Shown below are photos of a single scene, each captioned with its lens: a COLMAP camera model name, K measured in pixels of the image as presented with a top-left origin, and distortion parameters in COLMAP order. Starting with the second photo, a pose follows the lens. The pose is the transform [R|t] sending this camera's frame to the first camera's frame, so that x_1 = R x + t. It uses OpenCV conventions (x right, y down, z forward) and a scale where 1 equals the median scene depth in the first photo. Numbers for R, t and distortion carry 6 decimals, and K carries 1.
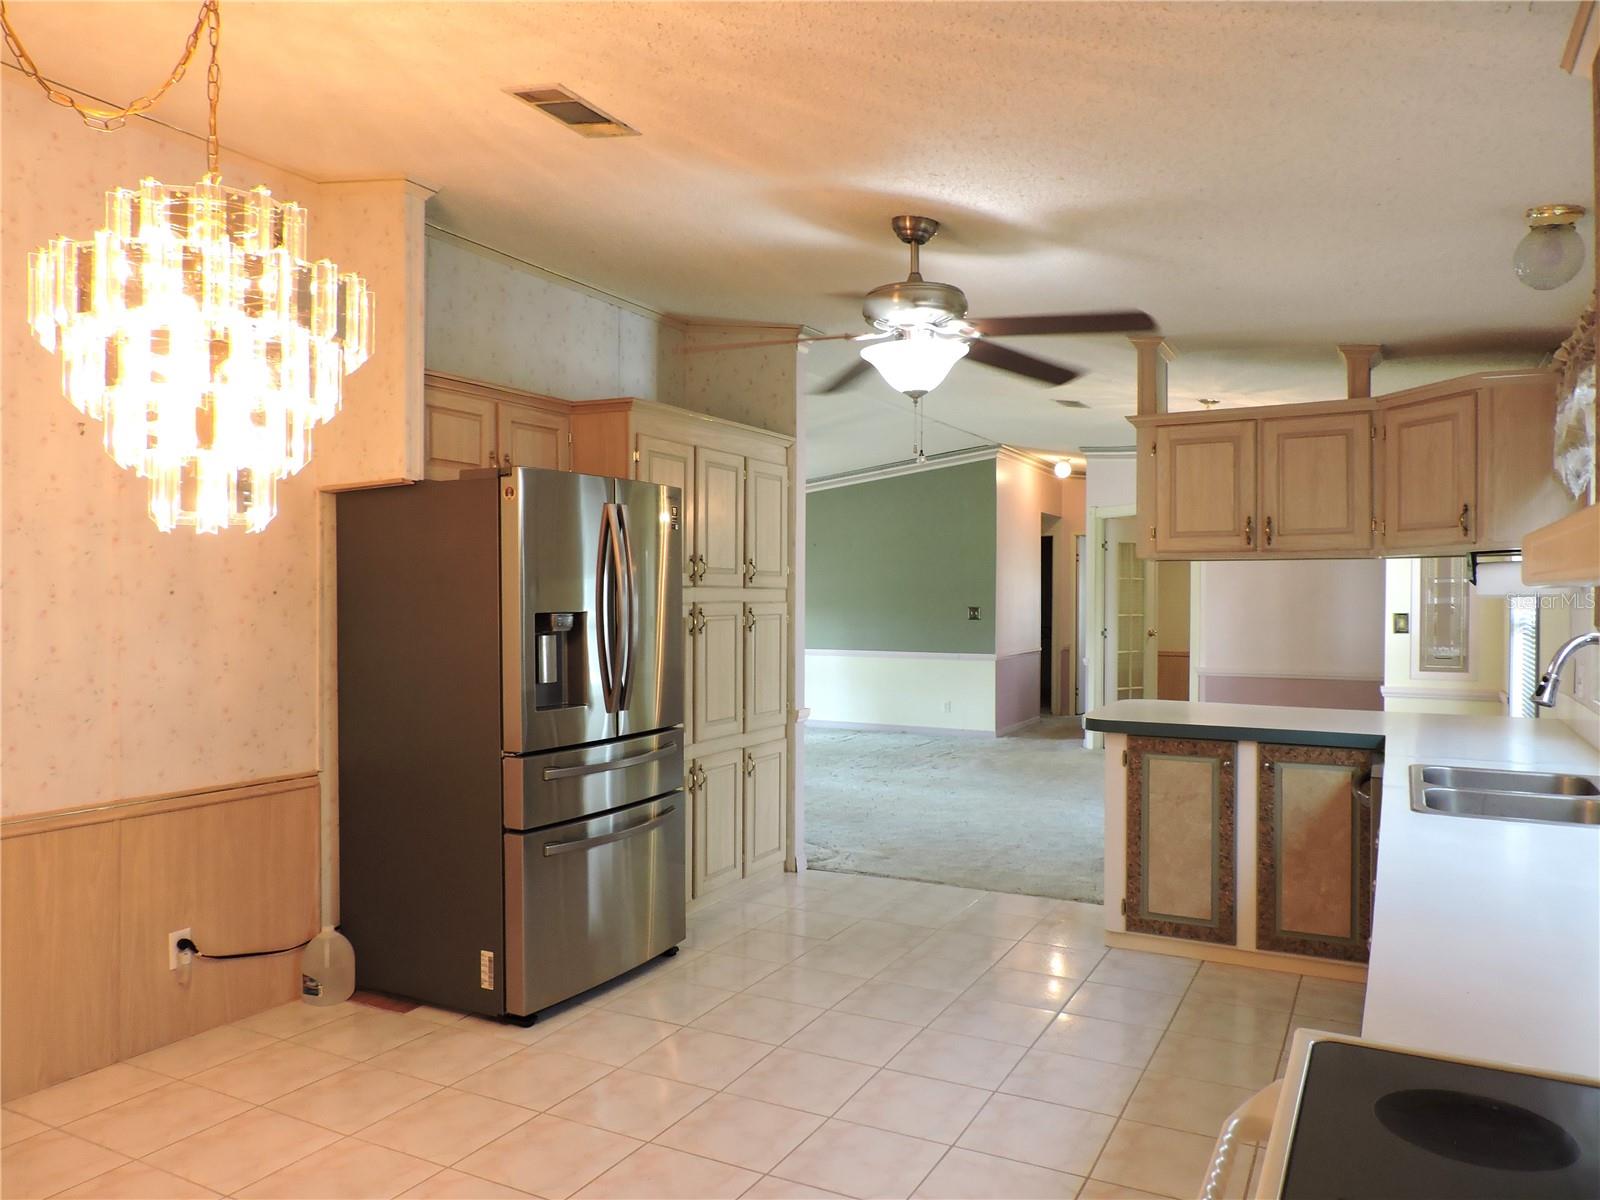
lens RADIAL K [[1127.9, 0, 795.4], [0, 1127.9, 600.1], [0, 0, 1]] dist [-0.026610, 0.003623]
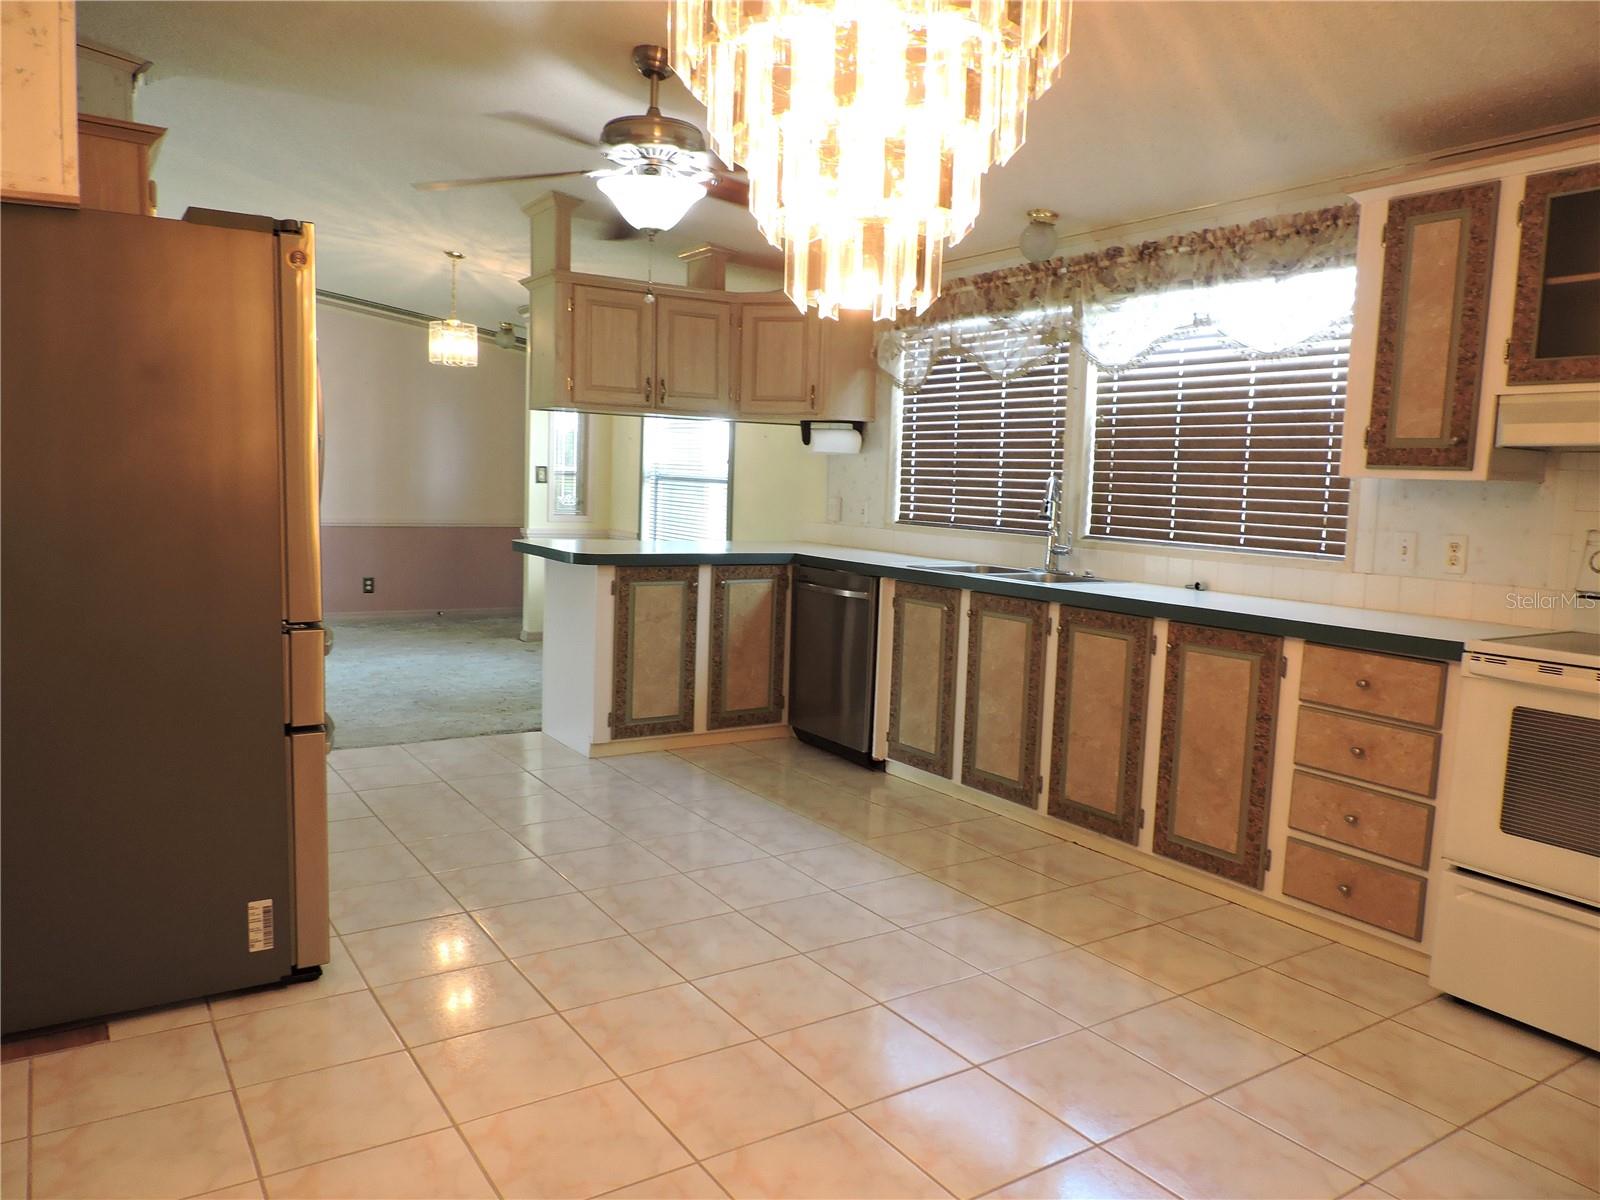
lens RADIAL K [[1127.9, 0, 795.4], [0, 1127.9, 600.1], [0, 0, 1]] dist [-0.026610, 0.003623]
pose [[0.491889, -0.080955, 0.866886, -0.614293], [-0.027740, 0.993705, 0.108538, 0.027391], [-0.870216, -0.077436, 0.486547, 0.311203]]
